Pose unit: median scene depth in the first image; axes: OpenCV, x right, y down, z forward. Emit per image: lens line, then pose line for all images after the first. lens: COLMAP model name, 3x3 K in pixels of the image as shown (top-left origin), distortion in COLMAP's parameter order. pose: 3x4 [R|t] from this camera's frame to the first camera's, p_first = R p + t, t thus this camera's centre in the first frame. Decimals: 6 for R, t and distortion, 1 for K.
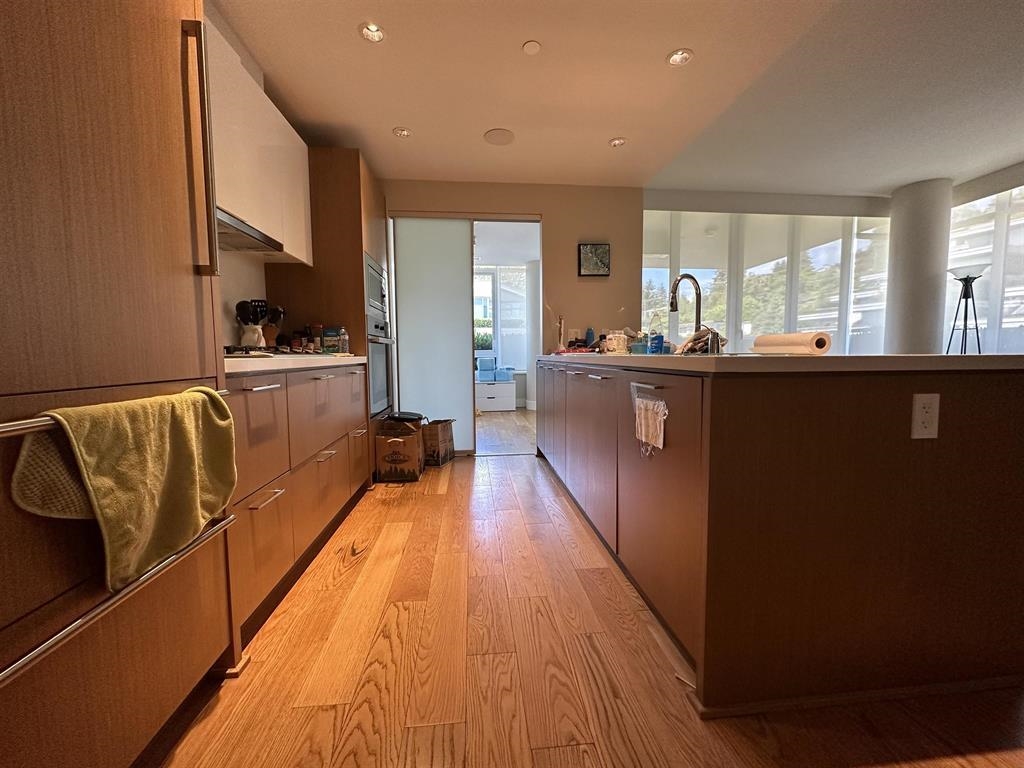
lens RADIAL K [[409.8, 0, 512.4], [0, 409.8, 383.6], [0, 0, 1]] dist [-0.002973, 0.000305]
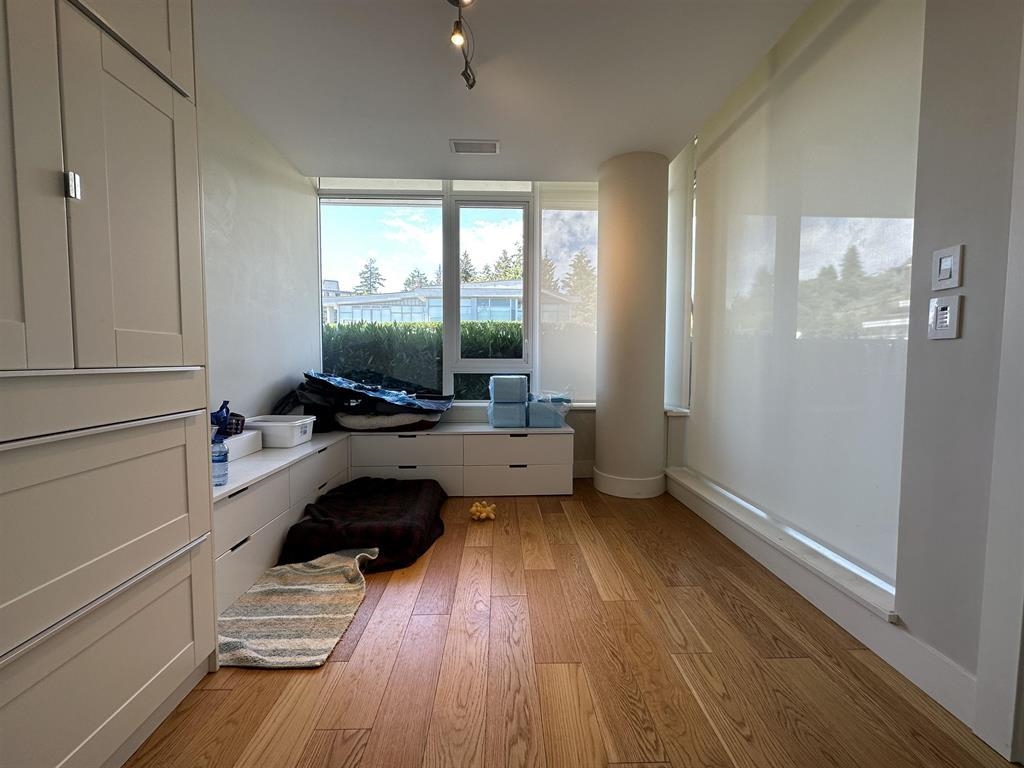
lens RADIAL K [[409.8, 0, 511.9], [0, 409.8, 384.0], [0, 0, 1]] dist [-0.002973, 0.000305]
pose [[0.997586, 0.017879, -0.067100, -0.076087], [-0.018793, 0.999739, -0.013007, -0.120322], [0.066850, 0.014237, 0.997661, 1.370456]]
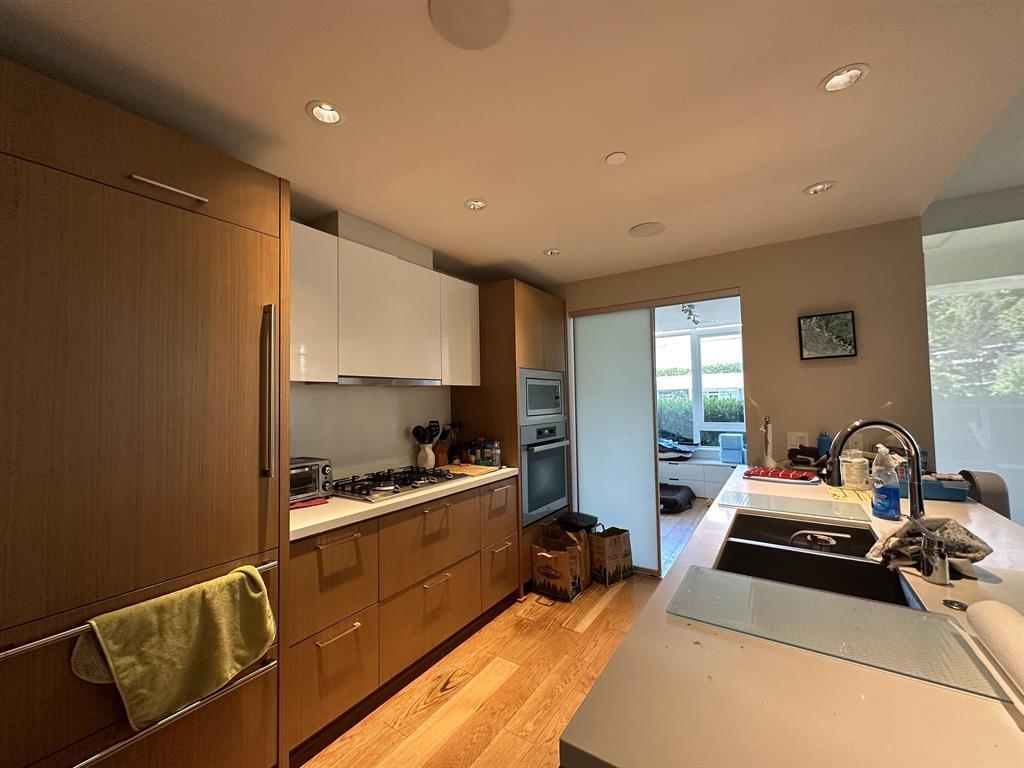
lens RADIAL K [[409.8, 0, 511.4], [0, 409.8, 383.8], [0, 0, 1]] dist [-0.002973, 0.000305]
pose [[0.772601, -0.031865, -0.634092, 0.307592], [-0.032295, 0.995474, -0.089375, -0.191195], [0.634070, 0.089529, 0.768076, 0.172603]]
